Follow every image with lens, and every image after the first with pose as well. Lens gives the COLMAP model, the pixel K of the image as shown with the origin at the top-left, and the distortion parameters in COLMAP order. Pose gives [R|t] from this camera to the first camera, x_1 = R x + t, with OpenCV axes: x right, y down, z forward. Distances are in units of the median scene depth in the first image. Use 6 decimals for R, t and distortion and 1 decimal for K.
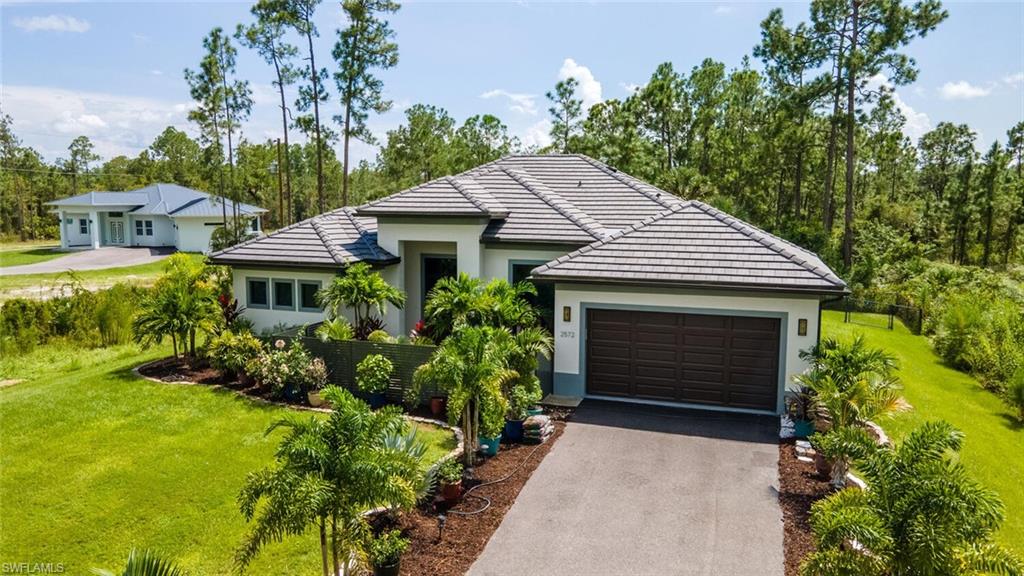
lens RADIAL K [[753.4, 0, 506.0], [0, 753.4, 288.5], [0, 0, 1]] dist [0.005504, 0.074208]
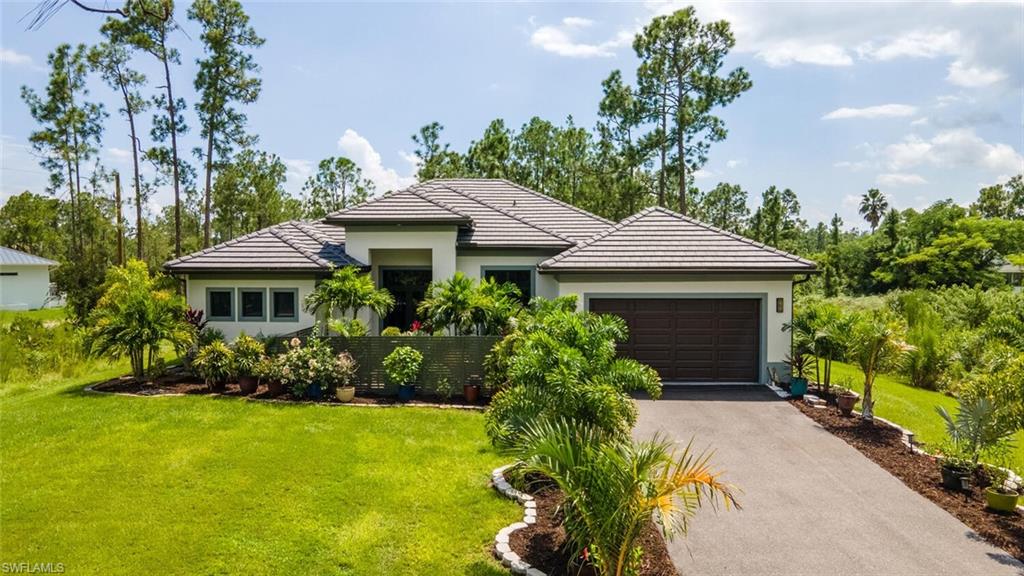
lens RADIAL K [[753.4, 0, 506.0], [0, 753.4, 288.5], [0, 0, 1]] dist [0.005504, 0.074208]
pose [[0.957339, -0.018204, 0.288394, -0.132200], [0.043598, 0.995689, -0.081874, 0.039626], [-0.285660, 0.090955, 0.954005, 0.005663]]
